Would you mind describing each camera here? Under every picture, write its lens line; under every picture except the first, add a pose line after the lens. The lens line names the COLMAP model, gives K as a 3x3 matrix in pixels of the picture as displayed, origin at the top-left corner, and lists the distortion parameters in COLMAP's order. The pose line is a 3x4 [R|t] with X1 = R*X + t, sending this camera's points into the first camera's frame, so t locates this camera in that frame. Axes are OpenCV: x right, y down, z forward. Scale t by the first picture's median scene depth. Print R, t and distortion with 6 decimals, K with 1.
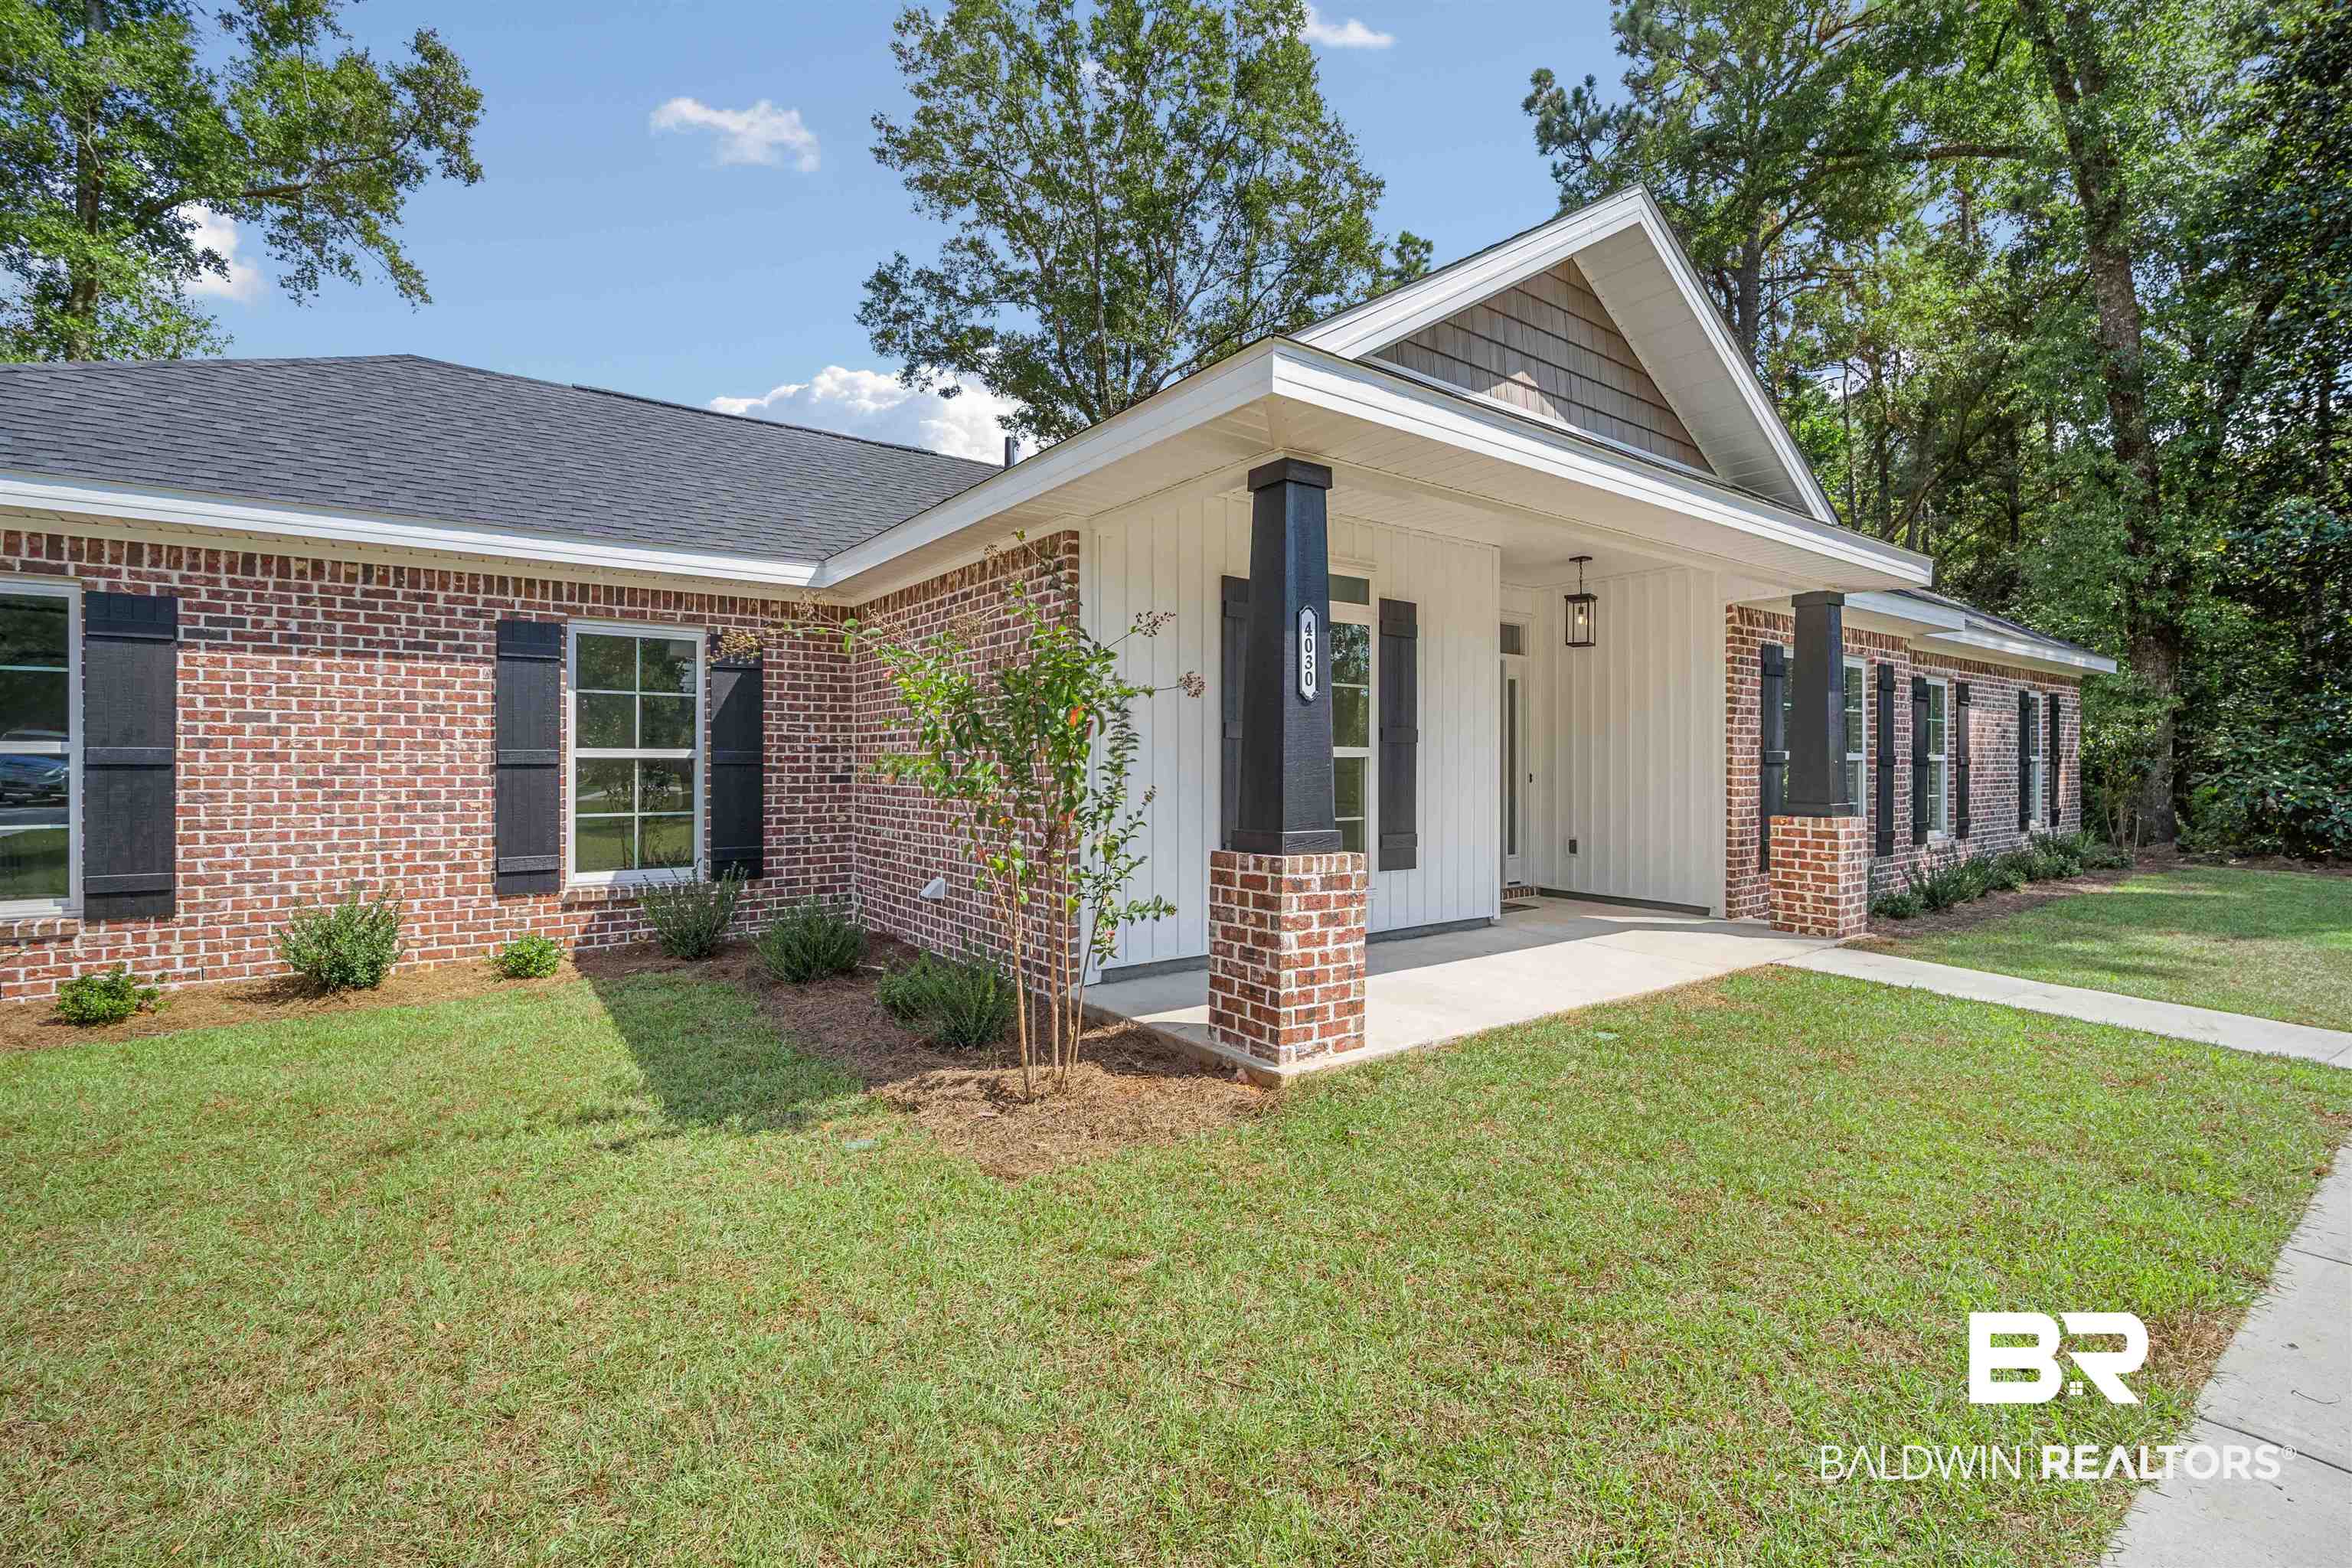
lens RADIAL K [[1048.0, 0, 1187.3], [0, 1048.0, 765.4], [0, 0, 1]] dist [-0.000346, 0.000279]
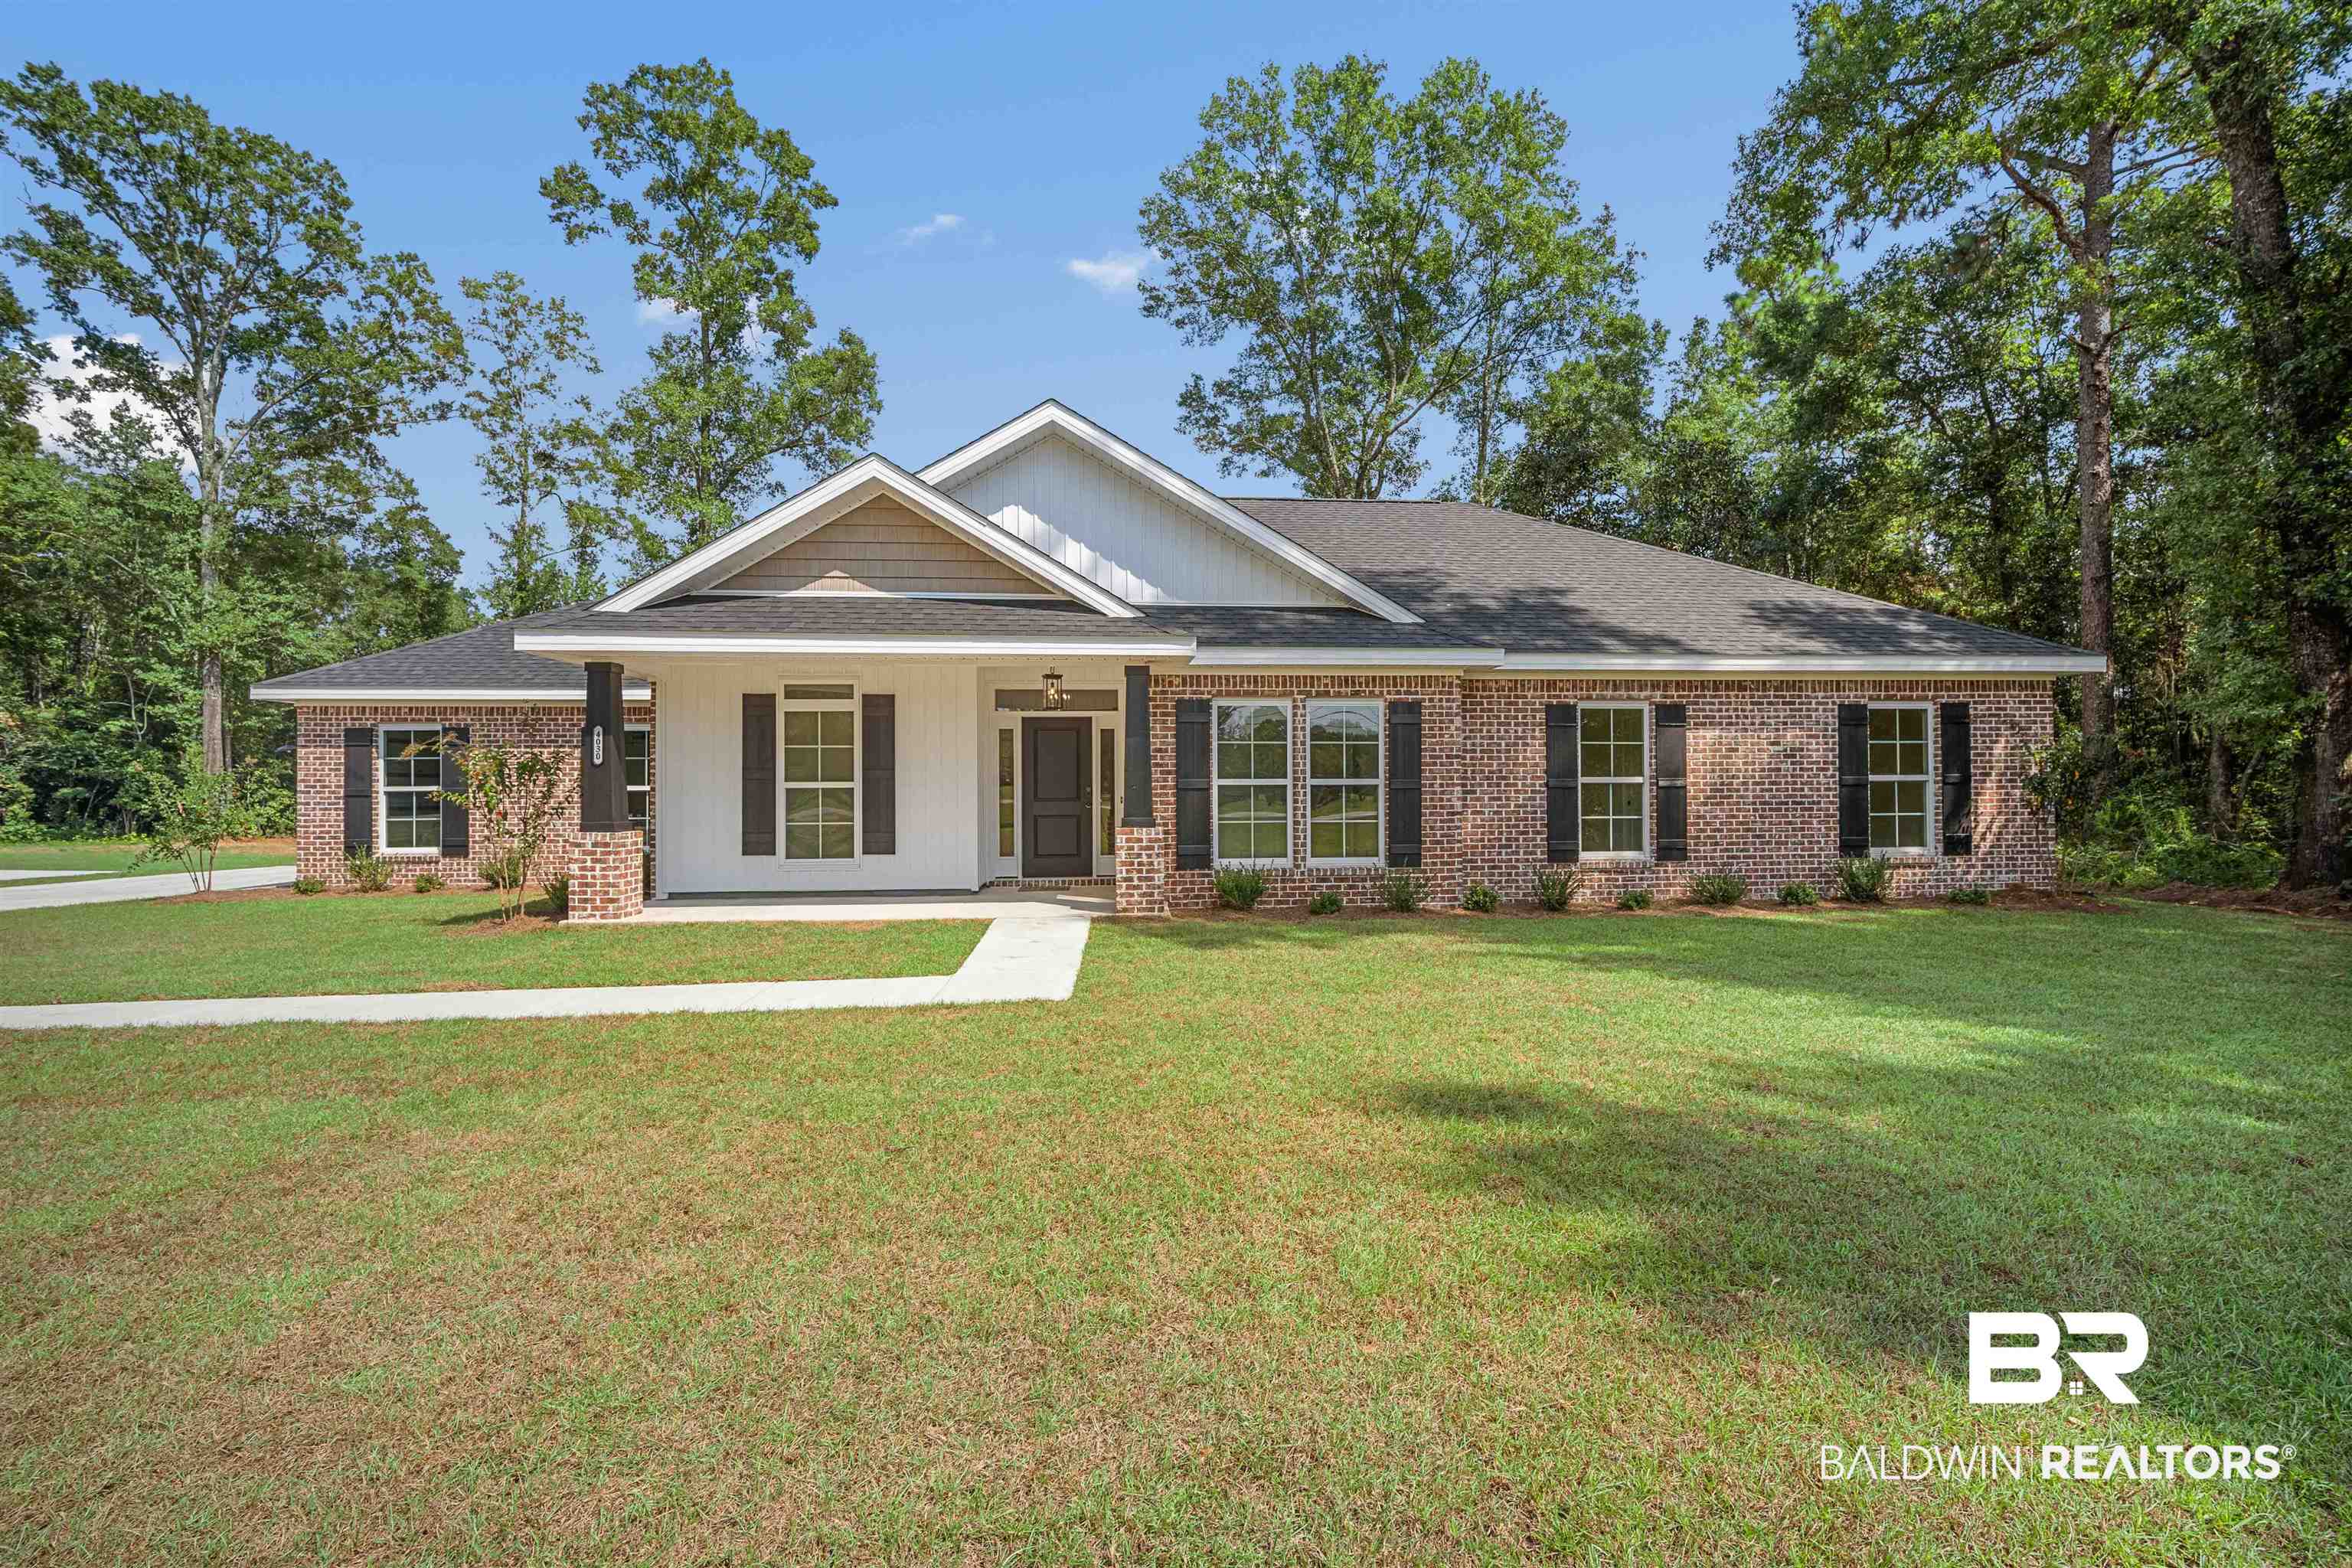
lens RADIAL K [[1036.7, 0, 1191.5], [0, 1036.7, 784.4], [0, 0, 1]] dist [-0.015978, 0.003945]
pose [[0.853133, -0.009298, -0.521611, 1.498216], [0.007205, 0.999956, -0.006040, 0.001311], [0.521644, 0.001394, 0.853162, -0.157776]]
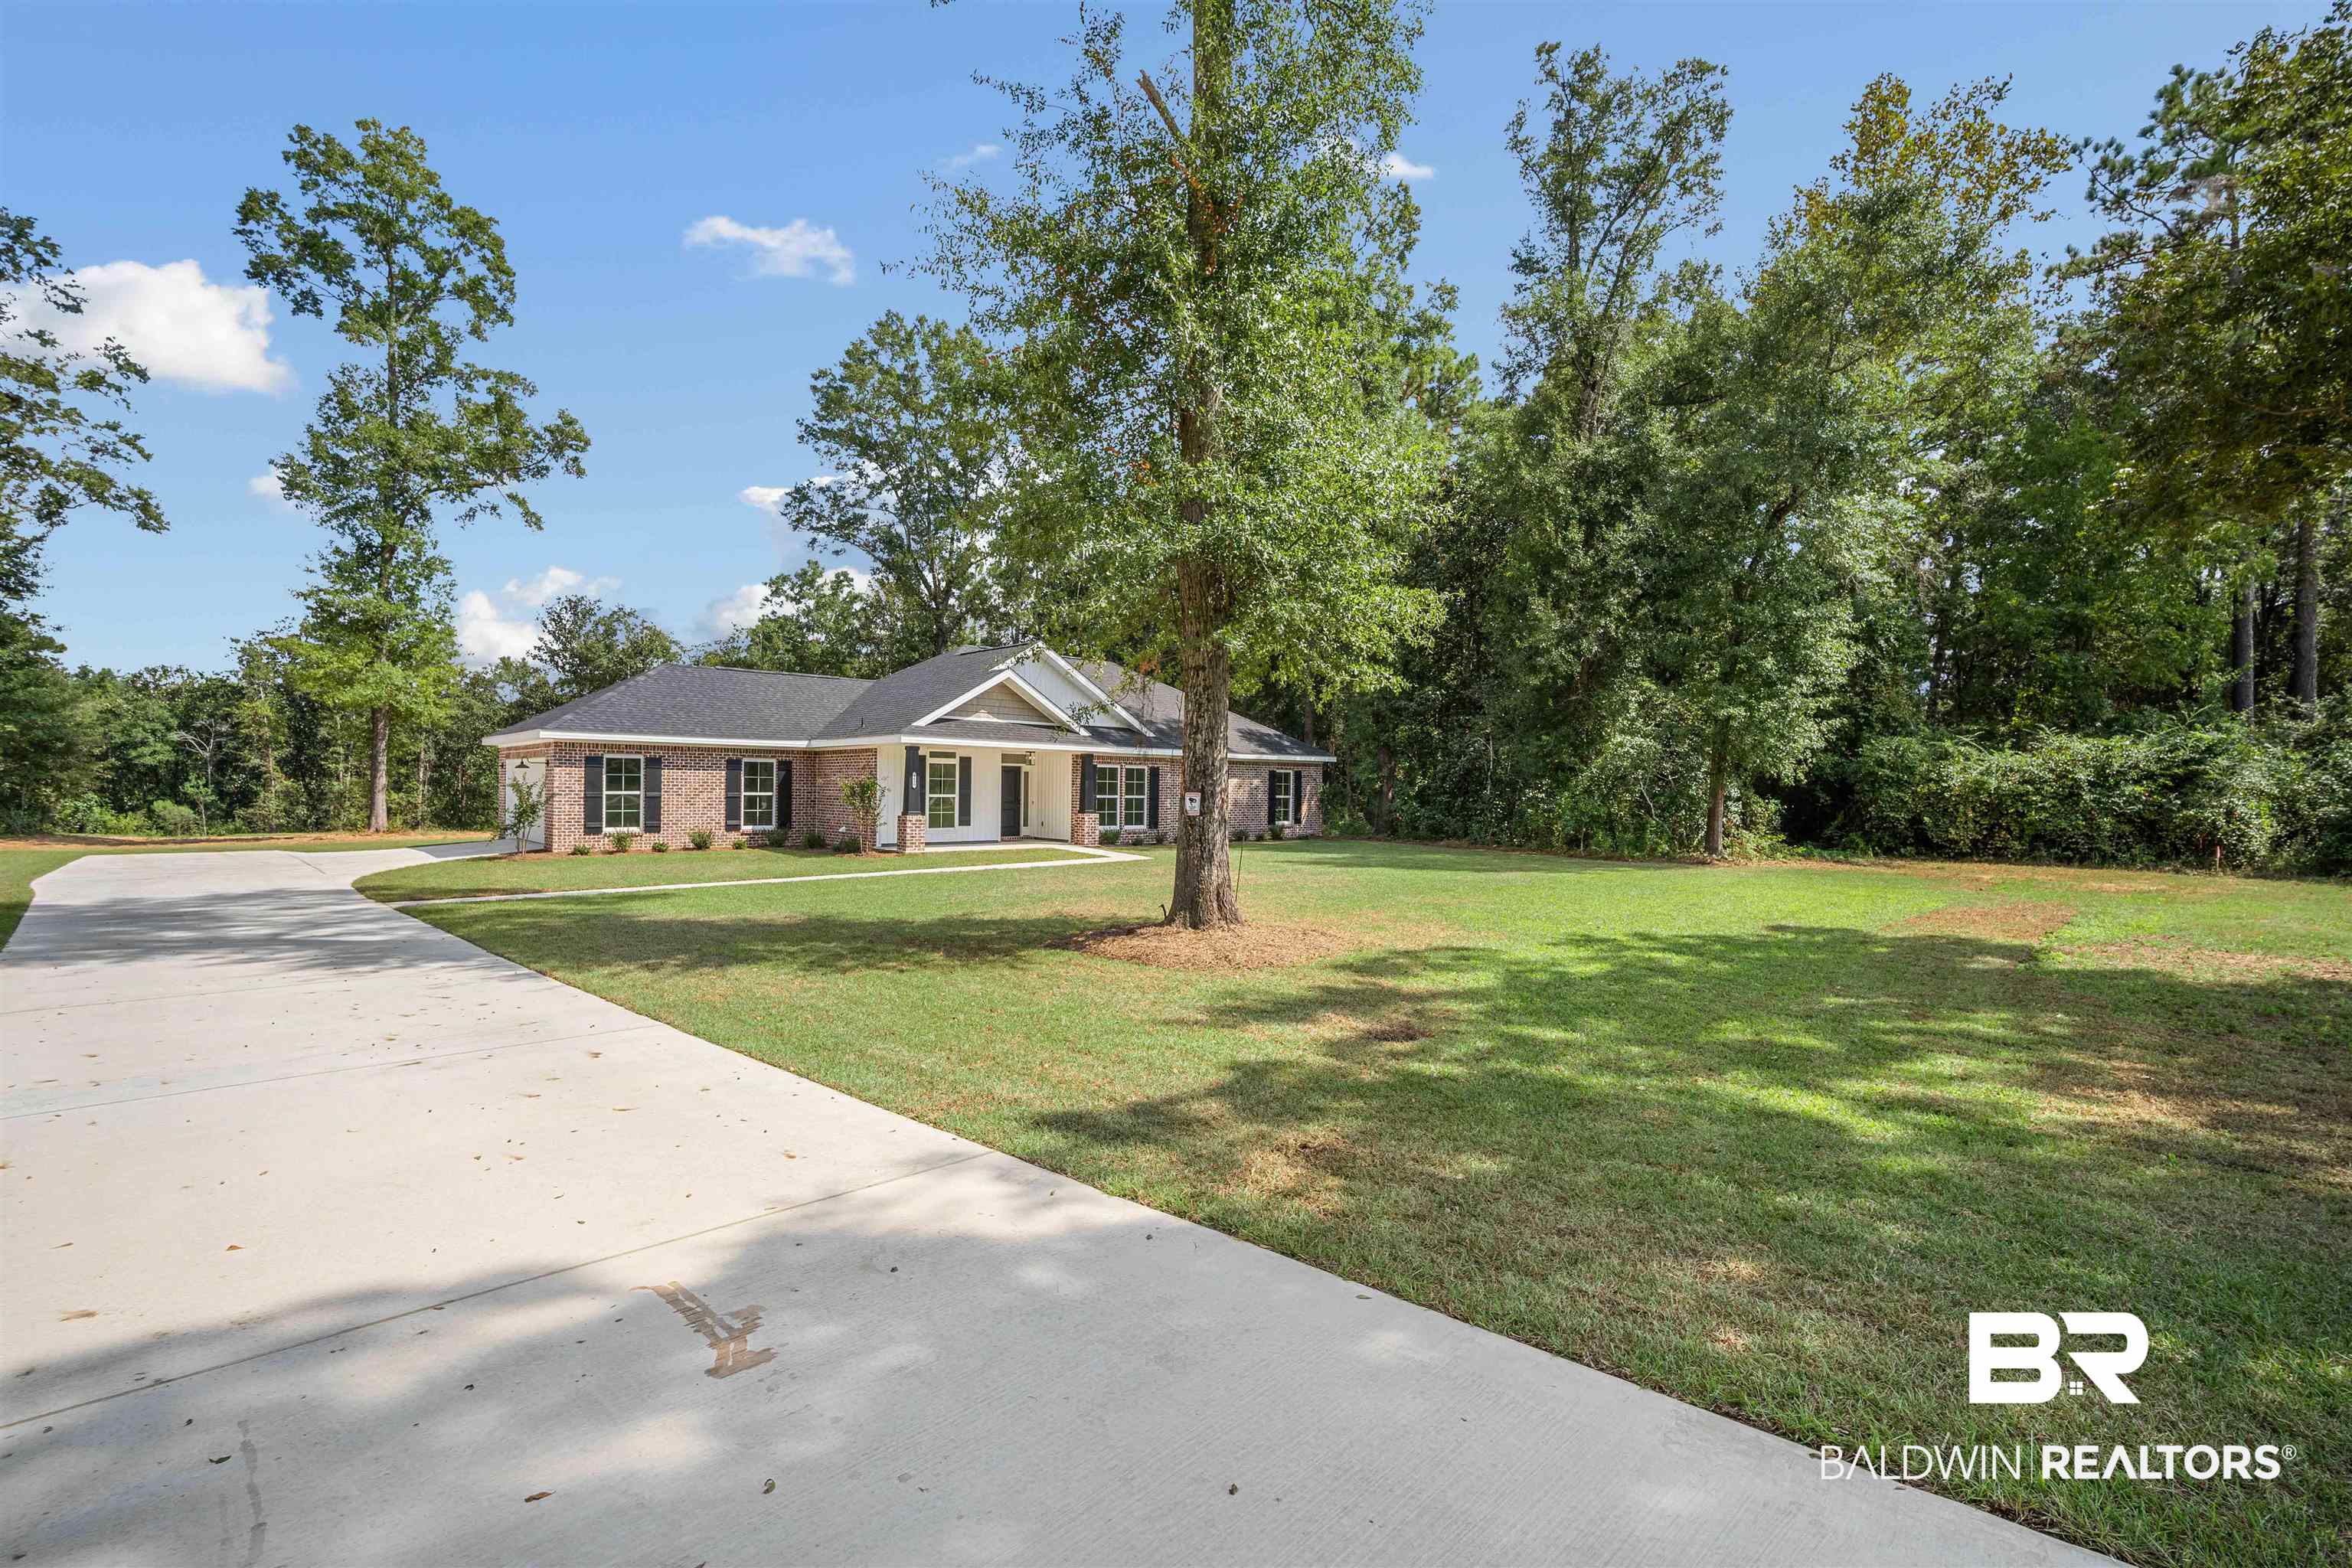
lens RADIAL K [[1036.7, 0, 1191.5], [0, 1036.7, 784.4], [0, 0, 1]] dist [-0.015978, 0.003945]
pose [[0.993054, 0.010050, 0.117230, 0.586795], [-0.009700, 0.999947, -0.003552, -0.048519], [-0.117259, 0.002390, 0.993098, -2.938508]]
